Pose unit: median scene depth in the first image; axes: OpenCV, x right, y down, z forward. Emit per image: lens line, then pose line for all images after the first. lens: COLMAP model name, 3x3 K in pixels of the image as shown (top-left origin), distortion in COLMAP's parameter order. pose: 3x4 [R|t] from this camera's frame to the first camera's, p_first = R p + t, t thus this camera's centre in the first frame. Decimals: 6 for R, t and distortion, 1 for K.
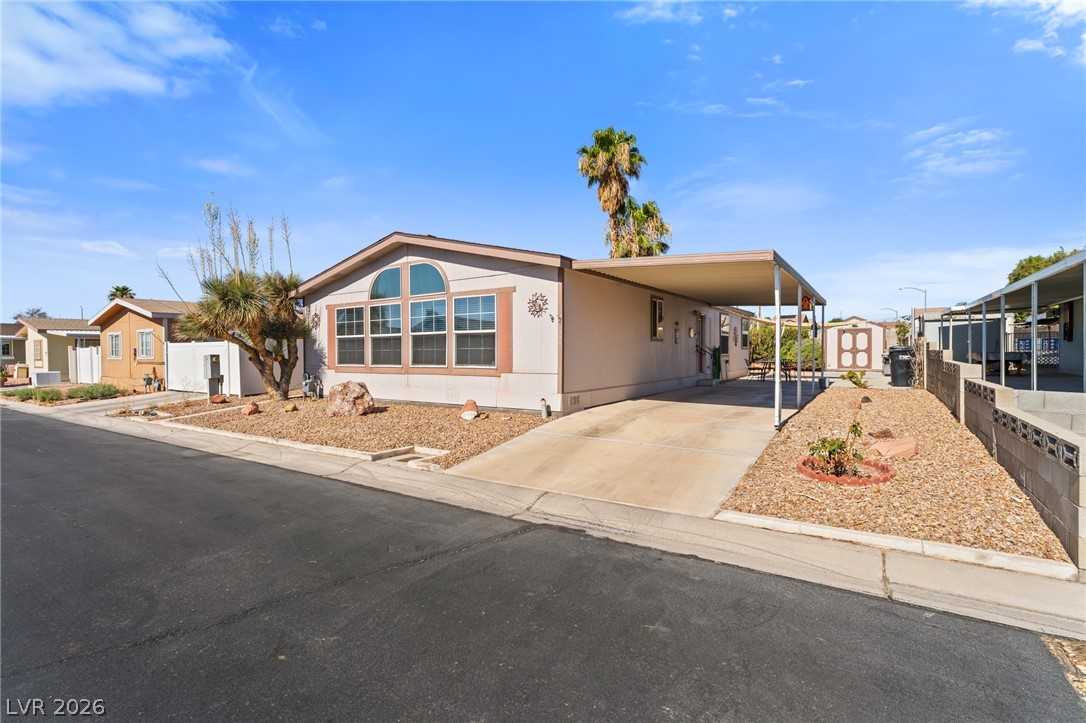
lens RADIAL K [[491.7, 0, 538.4], [0, 491.7, 358.6], [0, 0, 1]] dist [-0.010970, -0.000094]
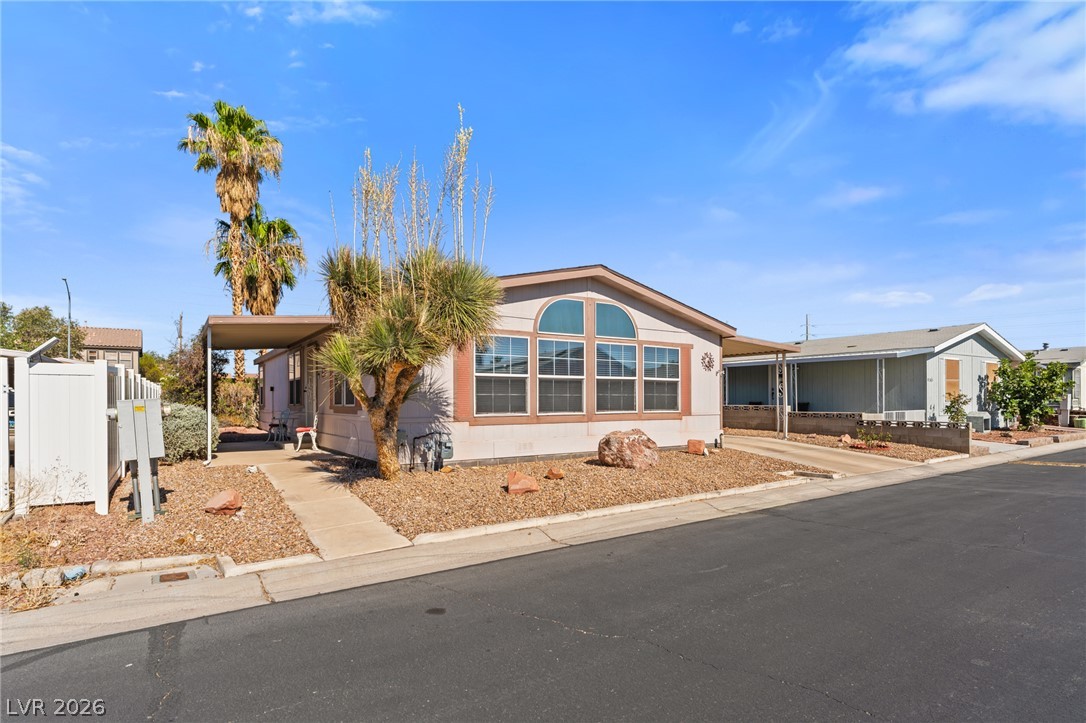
lens RADIAL K [[563.0, 0, 515.1], [0, 563.0, 395.4], [0, 0, 1]] dist [-0.001943, -0.001180]
pose [[0.408705, 0.015068, 0.912542, -1.277710], [0.012116, 0.999686, -0.021933, 0.003908], [-0.912586, 0.020021, 0.408394, 0.713314]]
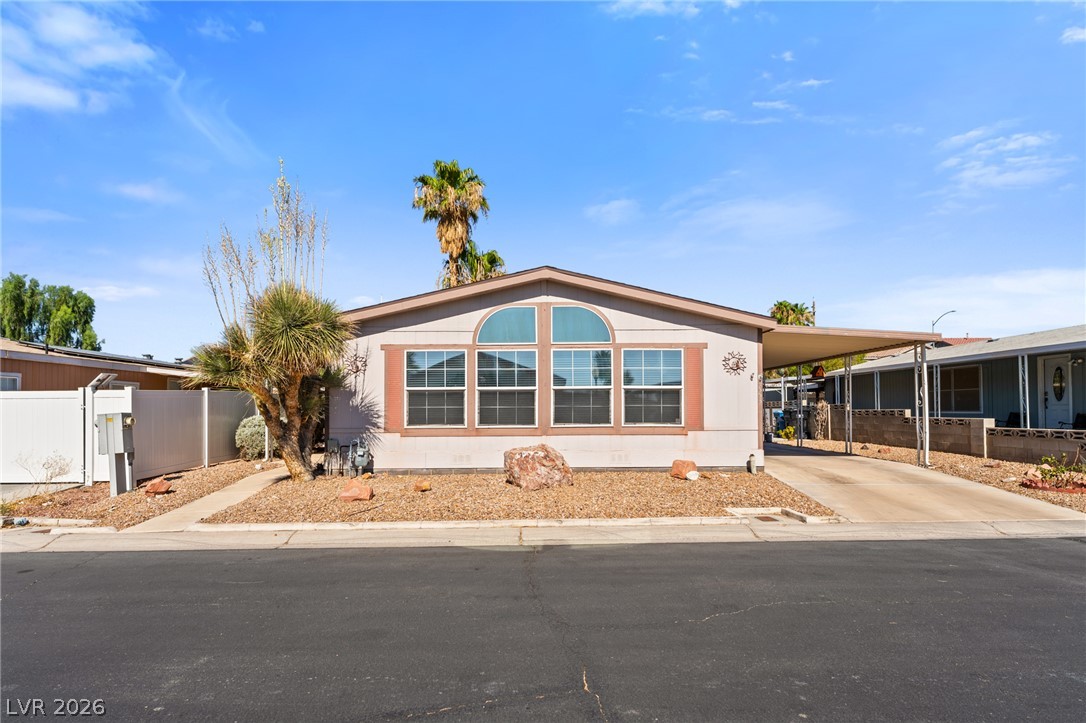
lens RADIAL K [[563.0, 0, 525.0], [0, 563.0, 407.7], [0, 0, 1]] dist [-0.001943, -0.001180]
pose [[0.835202, 0.005966, 0.549911, -0.834229], [0.006859, 0.999750, -0.021264, 0.004343], [-0.549901, 0.021532, 0.834952, 0.219285]]
